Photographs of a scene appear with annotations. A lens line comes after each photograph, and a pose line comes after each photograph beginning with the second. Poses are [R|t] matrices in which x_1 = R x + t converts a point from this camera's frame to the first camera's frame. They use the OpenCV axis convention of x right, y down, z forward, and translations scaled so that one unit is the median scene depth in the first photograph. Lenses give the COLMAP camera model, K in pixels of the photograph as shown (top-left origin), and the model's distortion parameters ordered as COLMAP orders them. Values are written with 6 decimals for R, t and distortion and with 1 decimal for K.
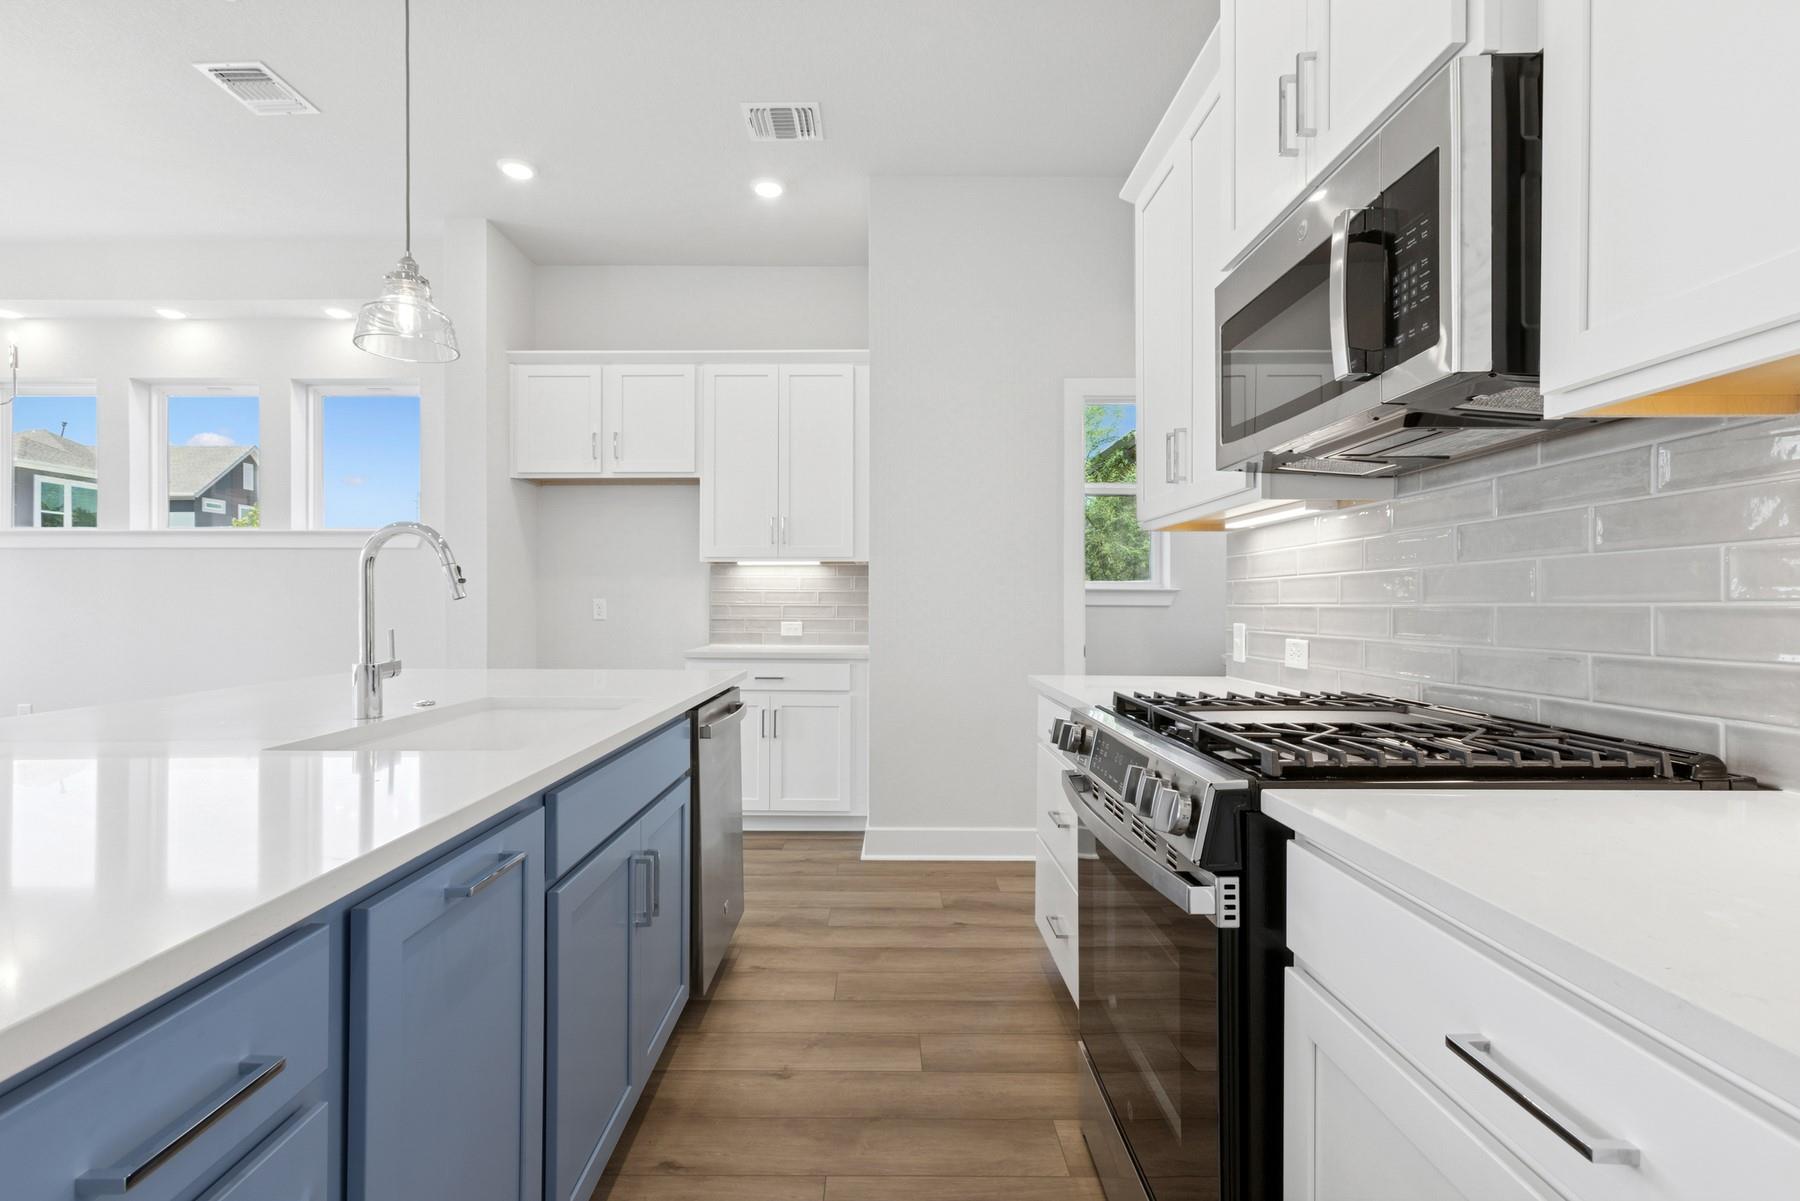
lens RADIAL K [[812.1, 0, 892.9], [0, 812.1, 601.3], [0, 0, 1]] dist [-0.013275, 0.009365]
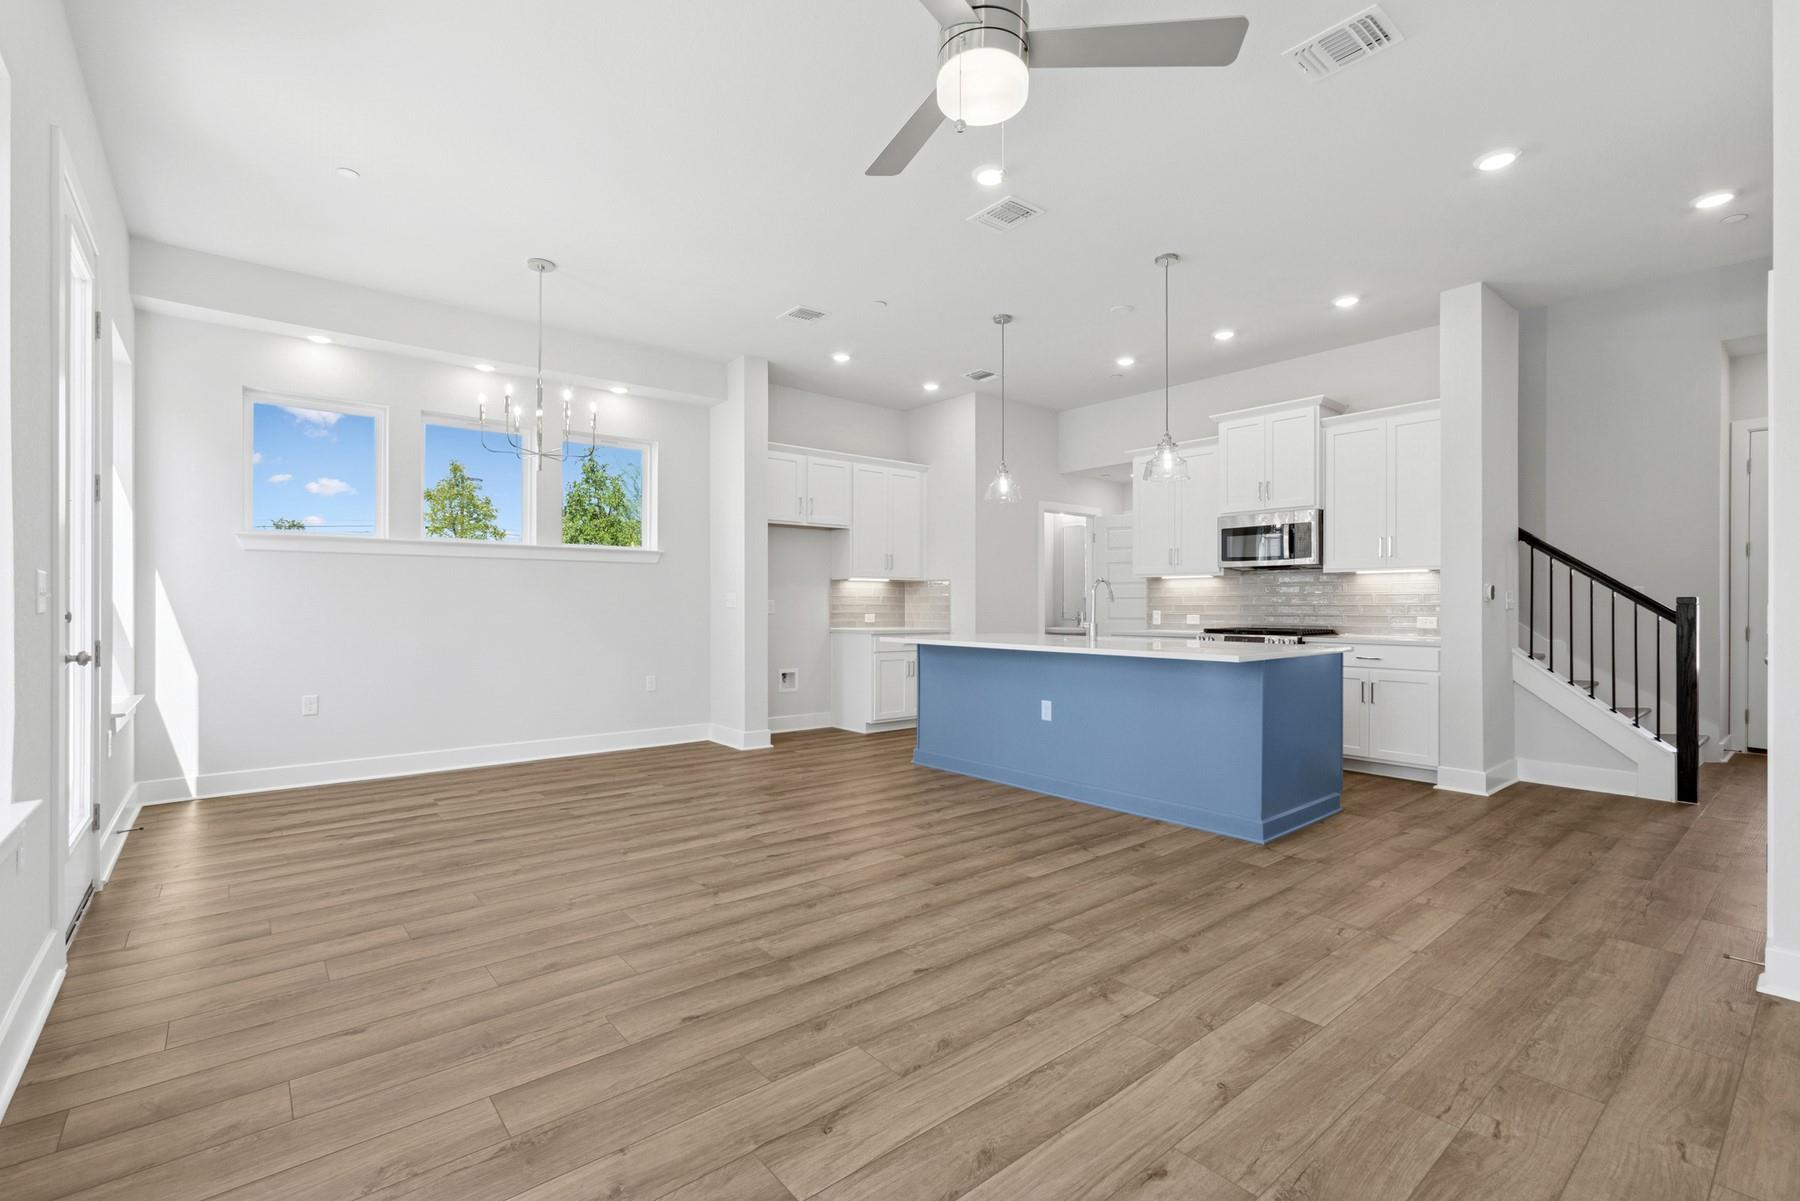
lens RADIAL K [[812.1, 0, 894.4], [0, 812.1, 602.4], [0, 0, 1]] dist [-0.013275, 0.009365]
pose [[0.773534, 0.001798, 0.633752, -1.776357], [-0.003058, 0.999995, 0.000896, -0.001824], [-0.633747, -0.002631, 0.773536, -0.528343]]
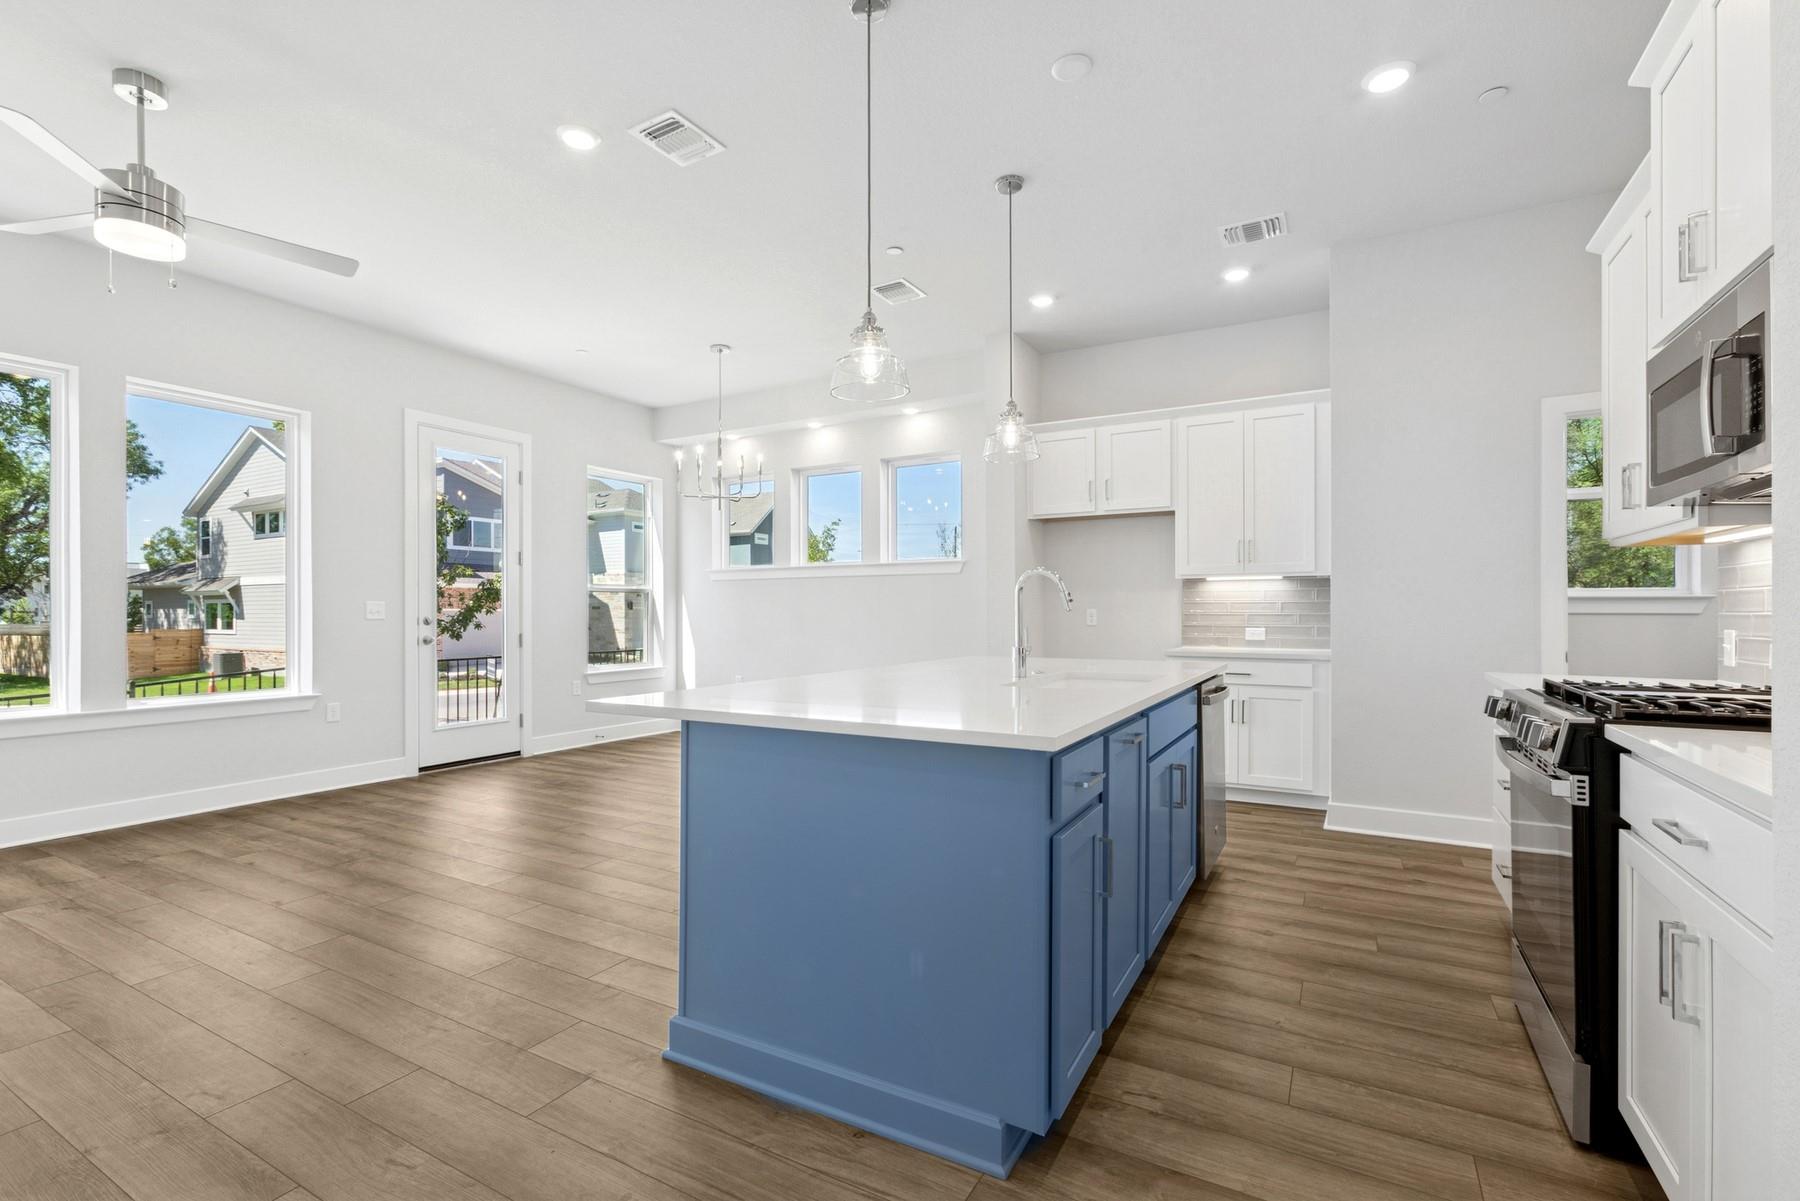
lens RADIAL K [[812.1, 0, 883.3], [0, 812.1, 613.9], [0, 0, 1]] dist [-0.013275, 0.009365]
pose [[0.861991, -0.001606, -0.506922, 0.006490], [0.004098, 0.999984, 0.003799, -0.002425], [0.506908, -0.005352, 0.861984, -0.411823]]
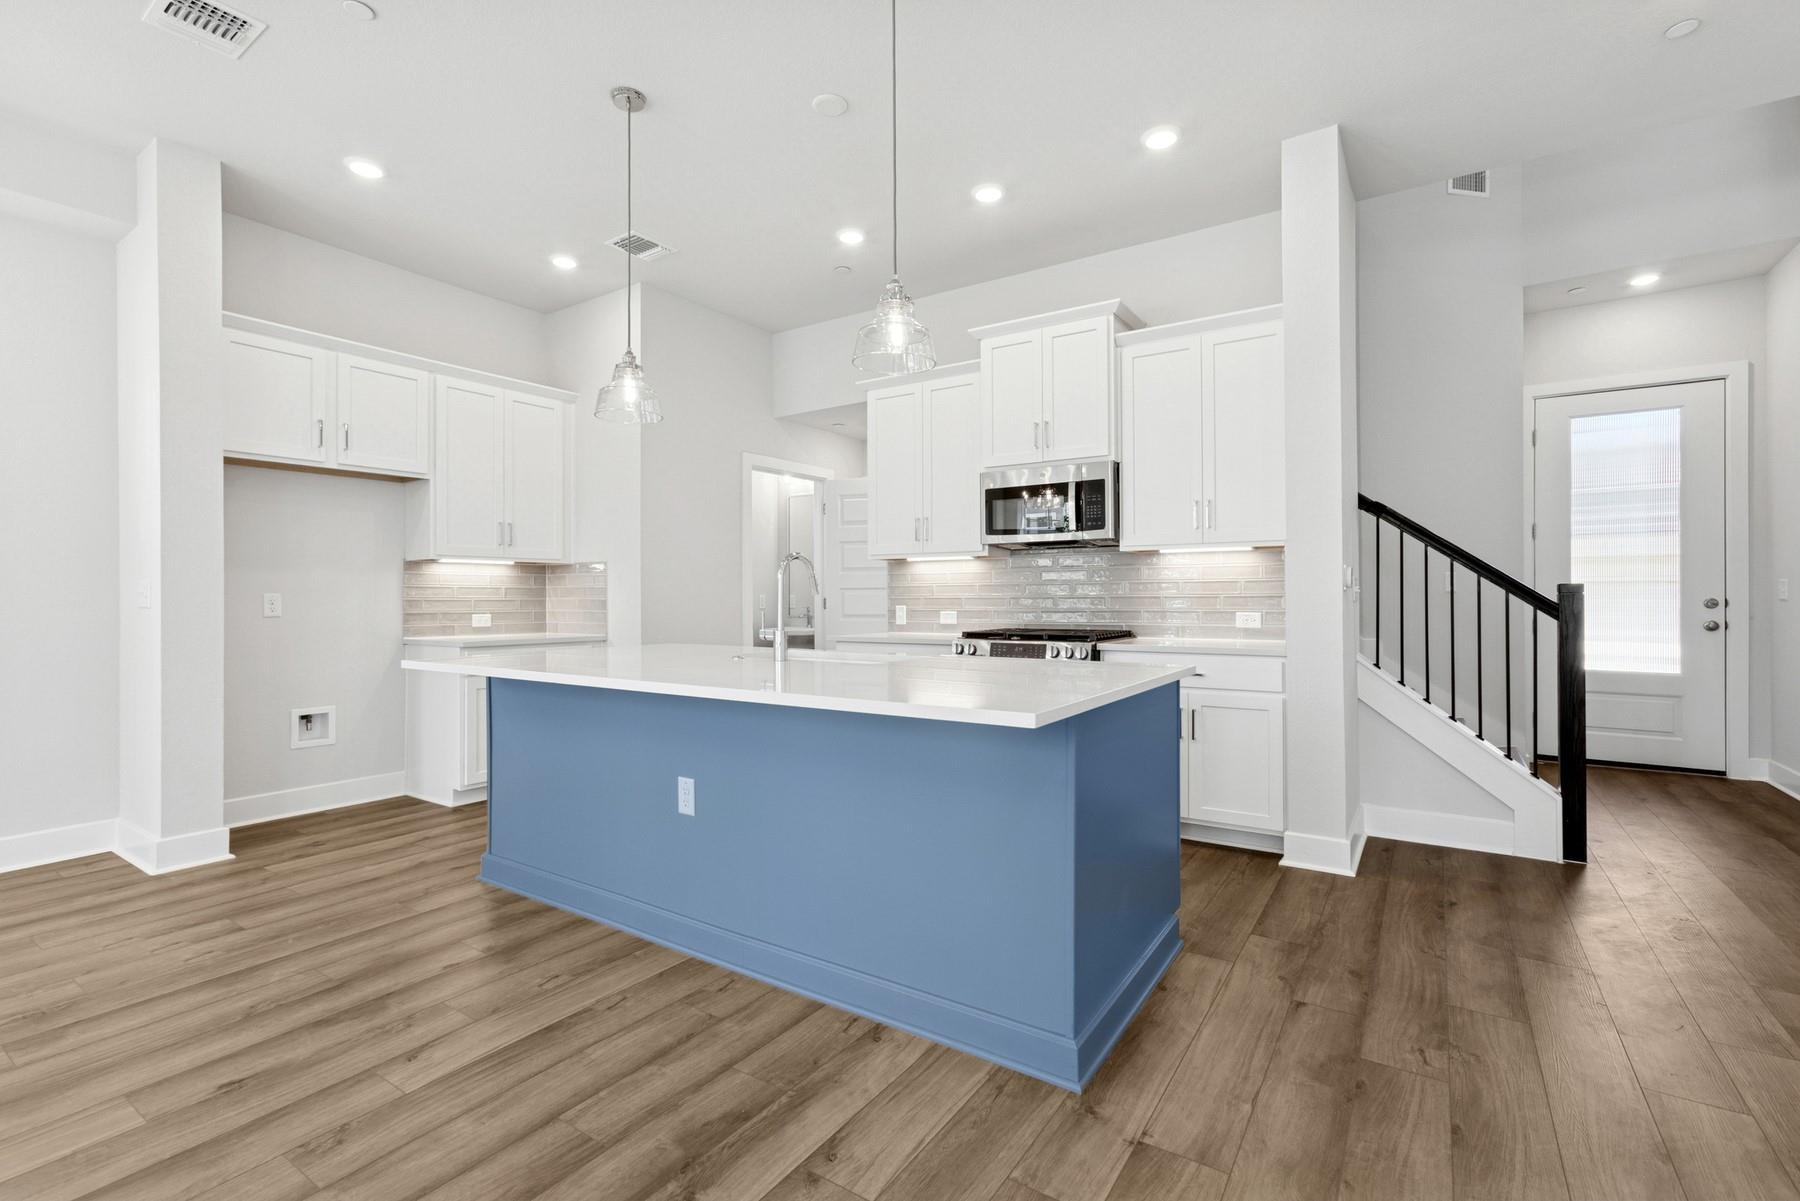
lens RADIAL K [[812.1, 0, 901.4], [0, 812.1, 592.9], [0, 0, 1]] dist [-0.013275, 0.009365]
pose [[0.560258, 0.000939, 0.828318, -1.100969], [0.001783, 0.999996, -0.002340, -0.000925], [-0.828316, 0.002788, 0.560254, -0.143023]]
